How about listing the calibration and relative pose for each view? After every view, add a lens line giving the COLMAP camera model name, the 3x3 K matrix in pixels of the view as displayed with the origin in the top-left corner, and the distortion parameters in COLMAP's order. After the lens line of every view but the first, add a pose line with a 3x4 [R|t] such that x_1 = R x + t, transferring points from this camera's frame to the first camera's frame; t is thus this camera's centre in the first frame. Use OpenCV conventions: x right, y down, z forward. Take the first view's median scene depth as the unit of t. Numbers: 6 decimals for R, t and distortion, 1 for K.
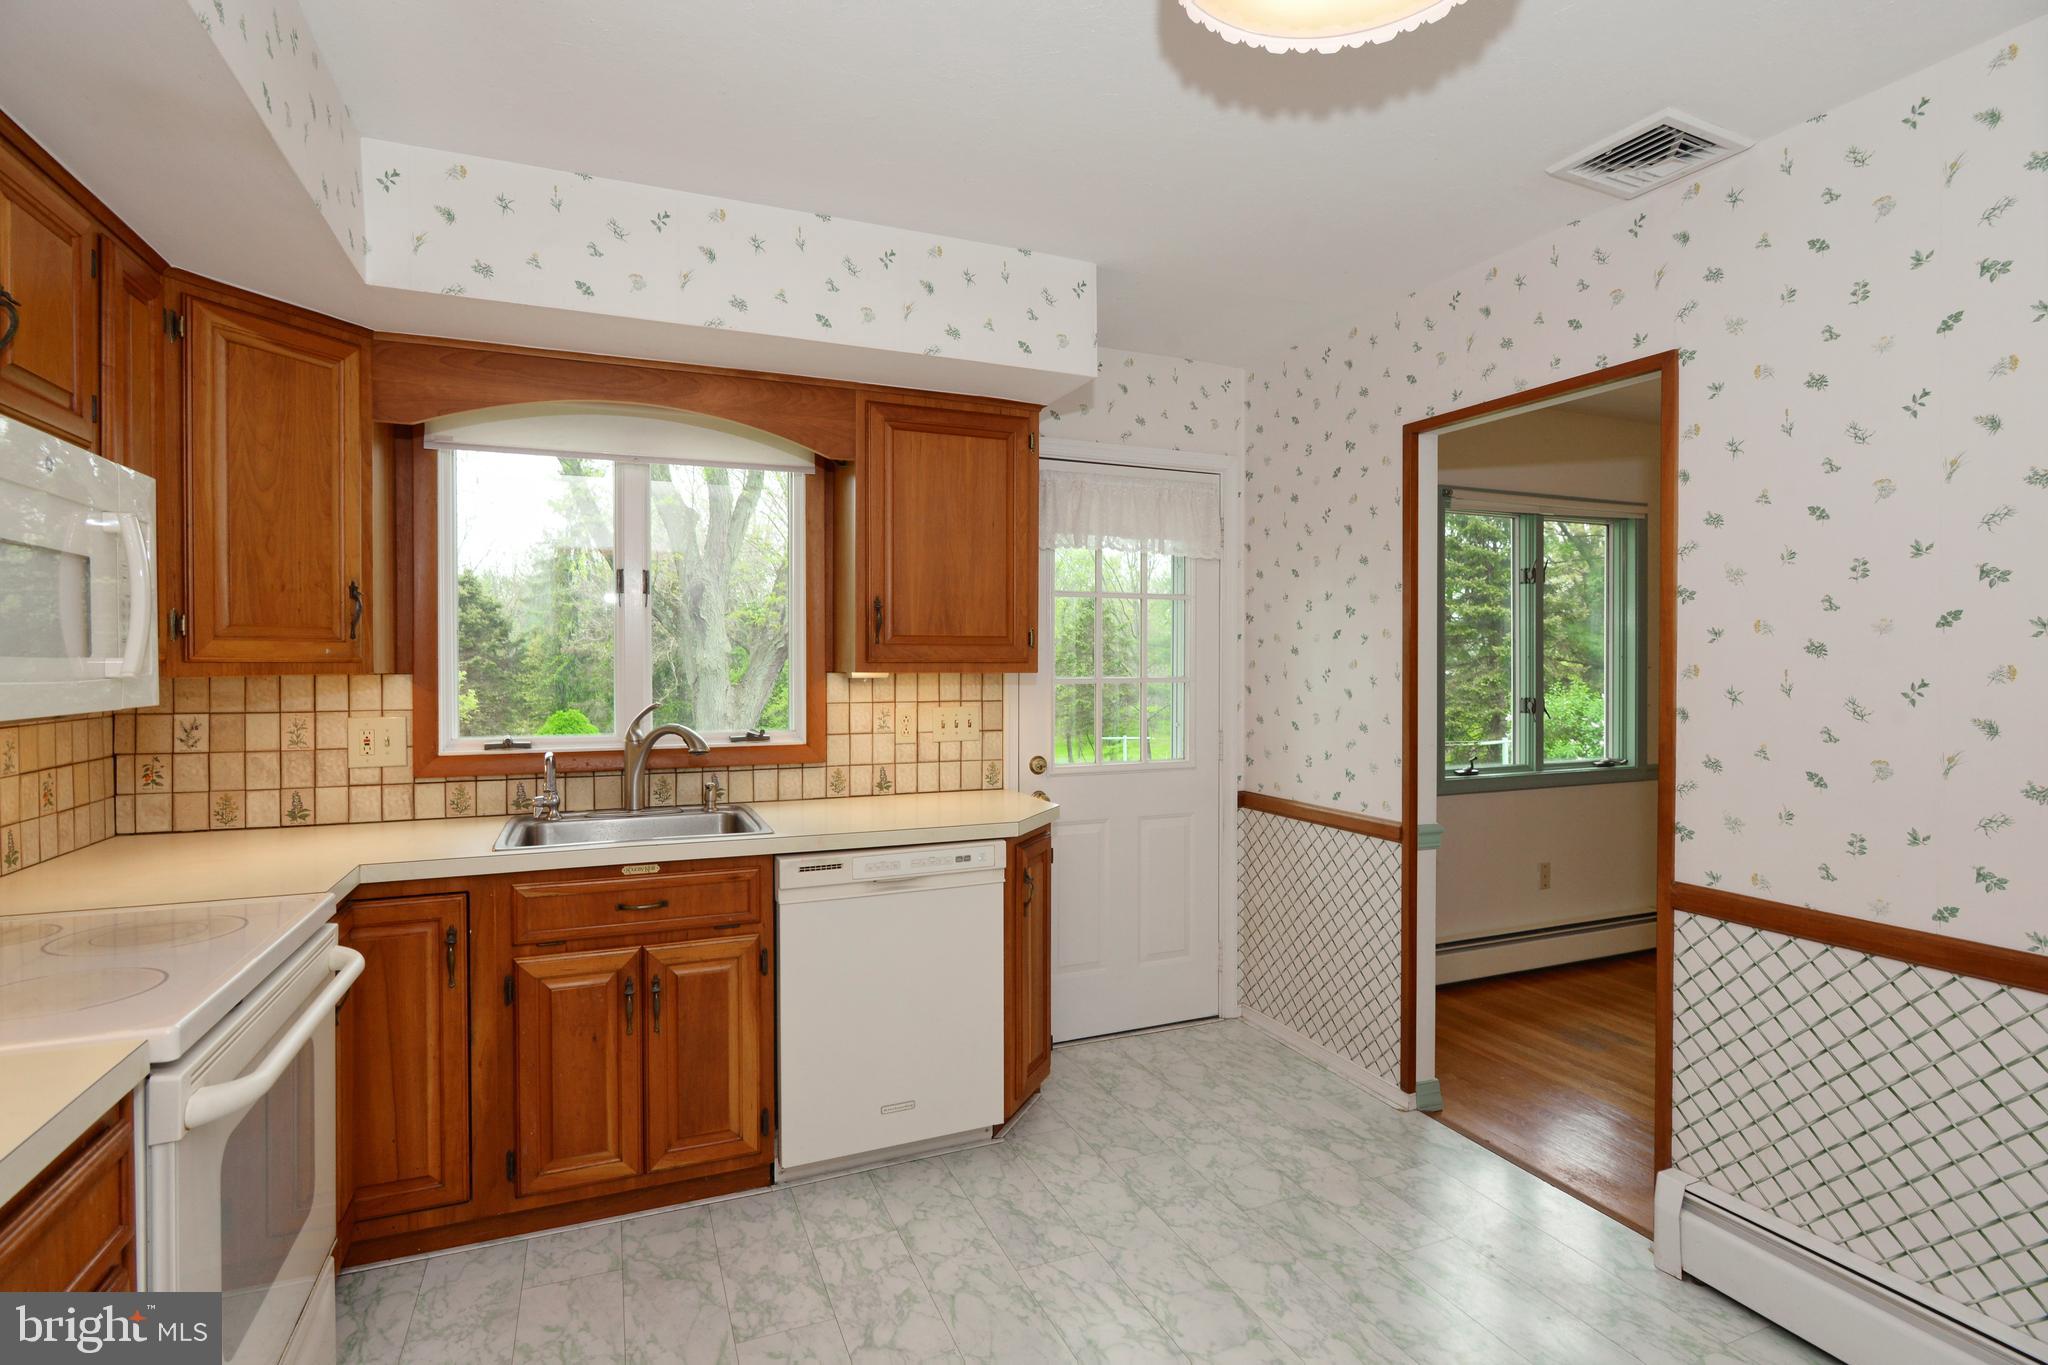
lens RADIAL K [[996.9, 0, 1013.7], [0, 996.9, 675.7], [0, 0, 1]] dist [-0.005782, -0.002099]
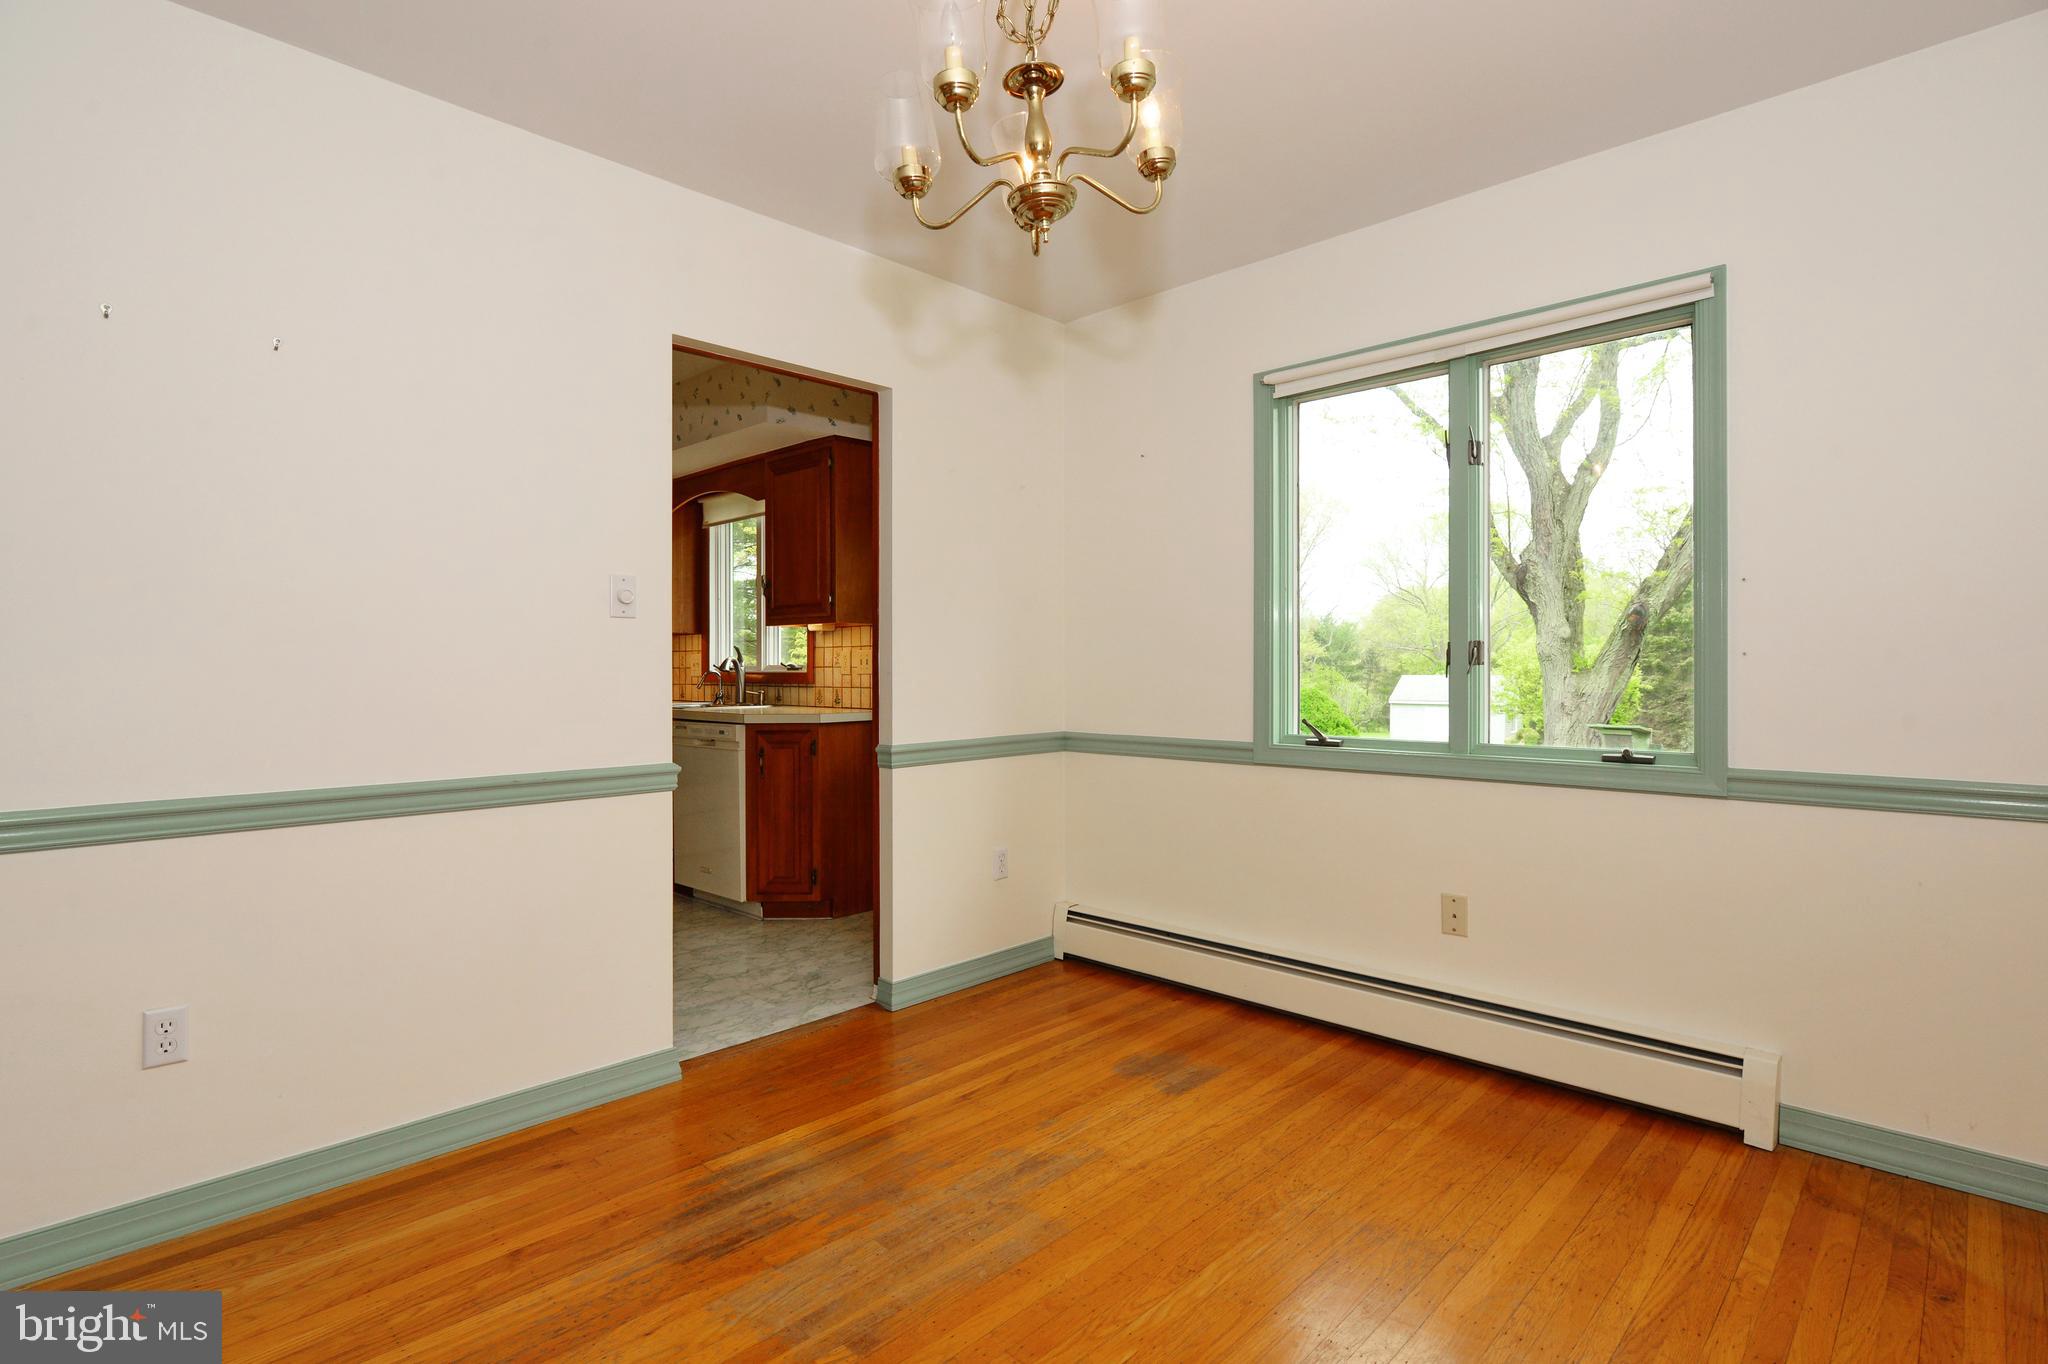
lens RADIAL K [[996.9, 0, 1064.7], [0, 996.9, 678.4], [0, 0, 1]] dist [-0.005782, -0.002099]
pose [[0.410043, 0.009076, -0.912021, 1.644070], [-0.013105, 0.999906, 0.004059, 0.074742], [0.911972, 0.010288, 0.410123, 0.802941]]
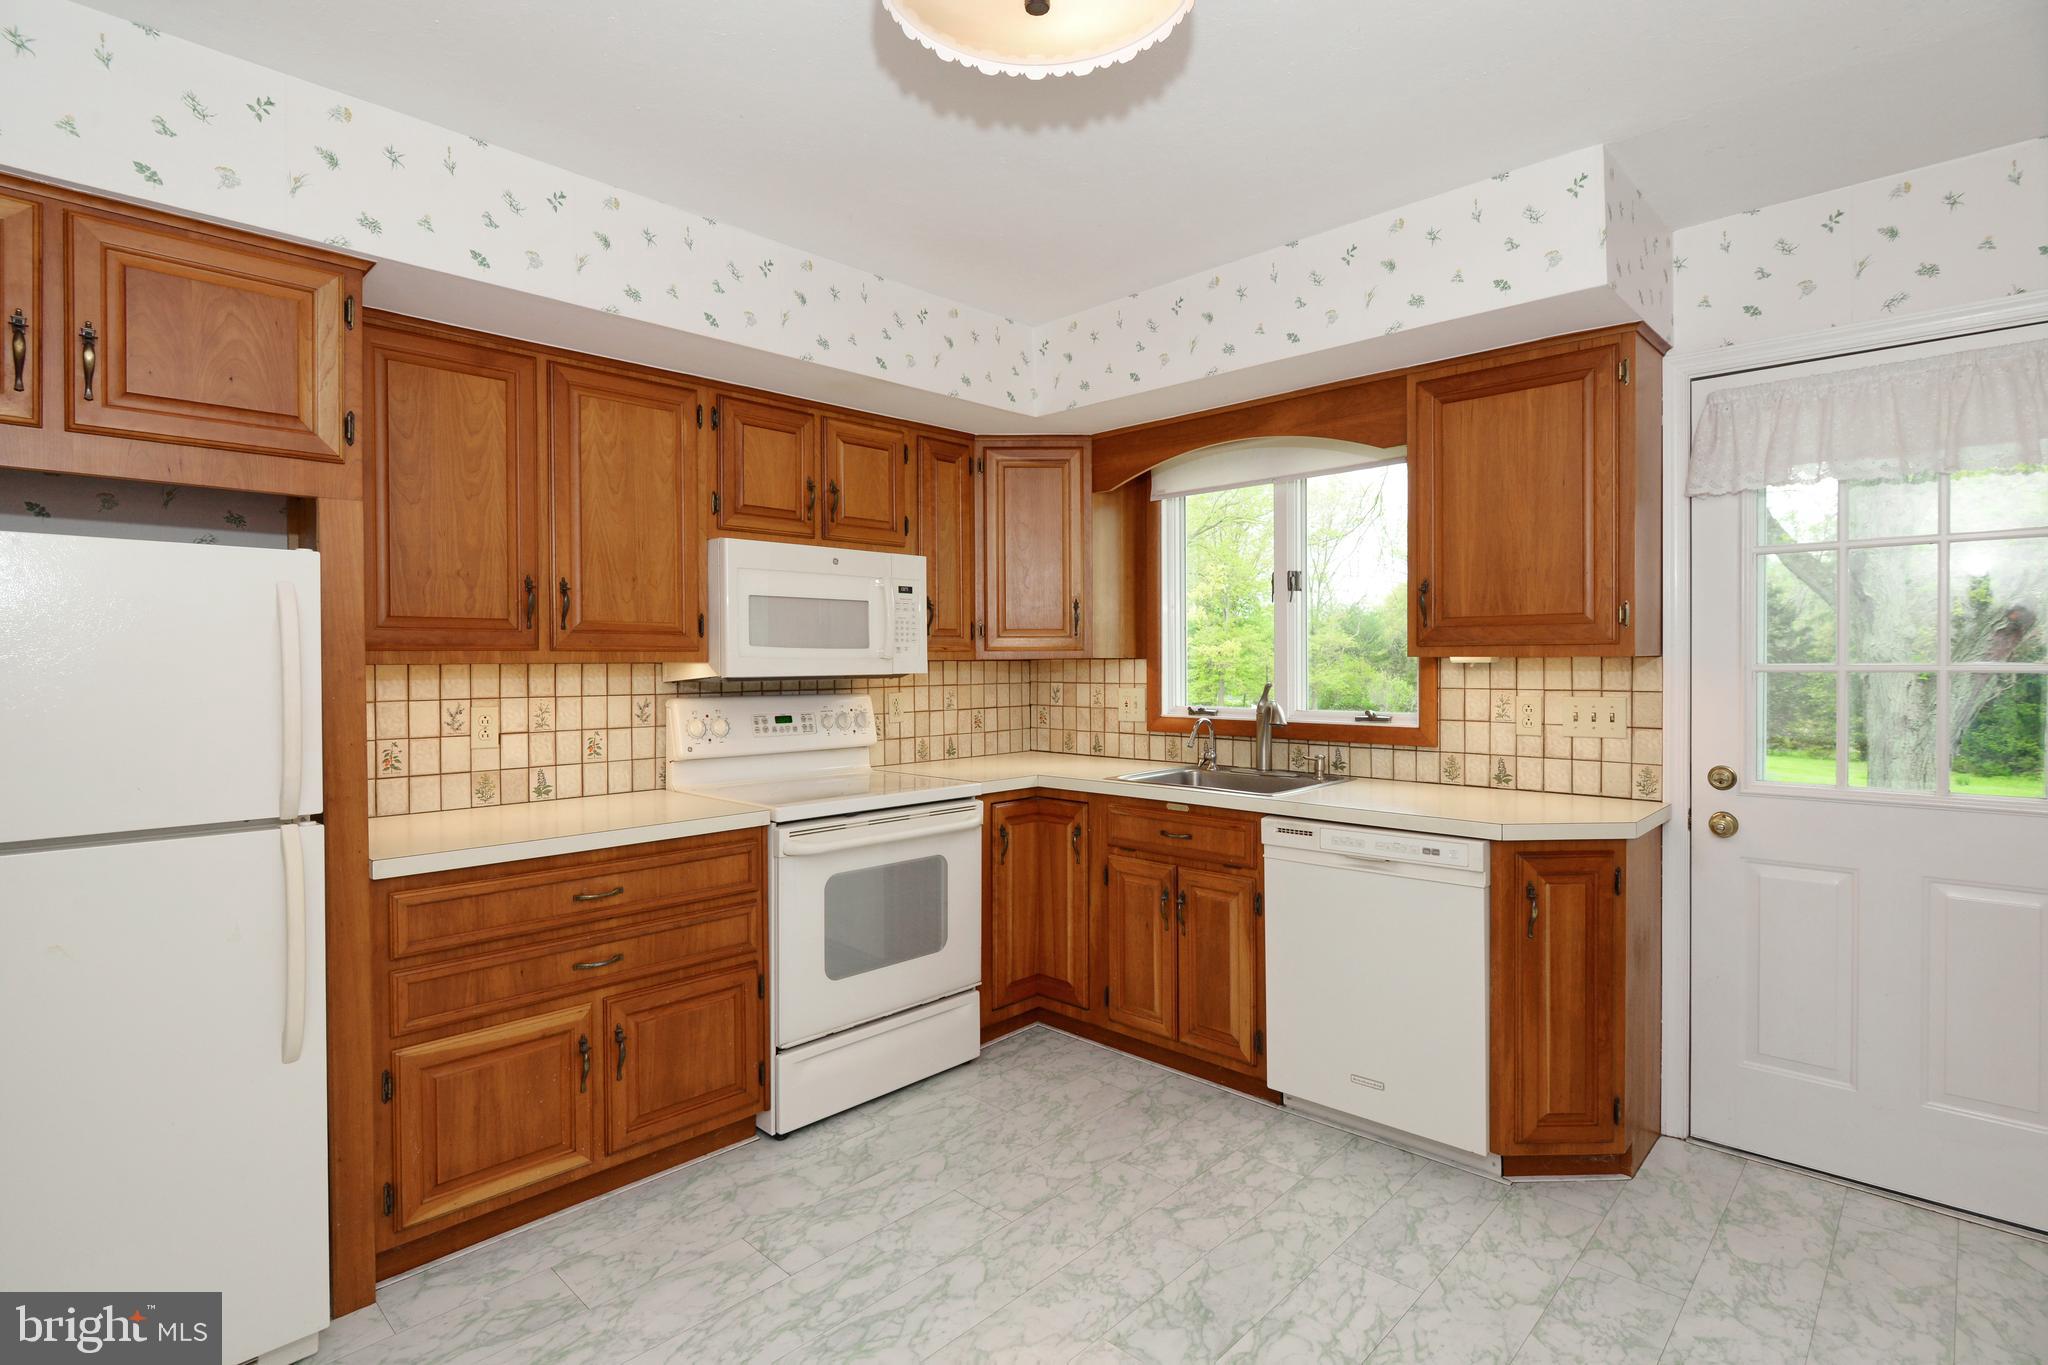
lens RADIAL K [[996.9, 0, 1029.6], [0, 996.9, 676.2], [0, 0, 1]] dist [-0.005782, -0.002099]
pose [[0.394121, 0.013104, -0.918965, 0.639555], [-0.005964, 0.999914, 0.011701, 0.007362], [0.919039, 0.000869, 0.394165, 0.263759]]
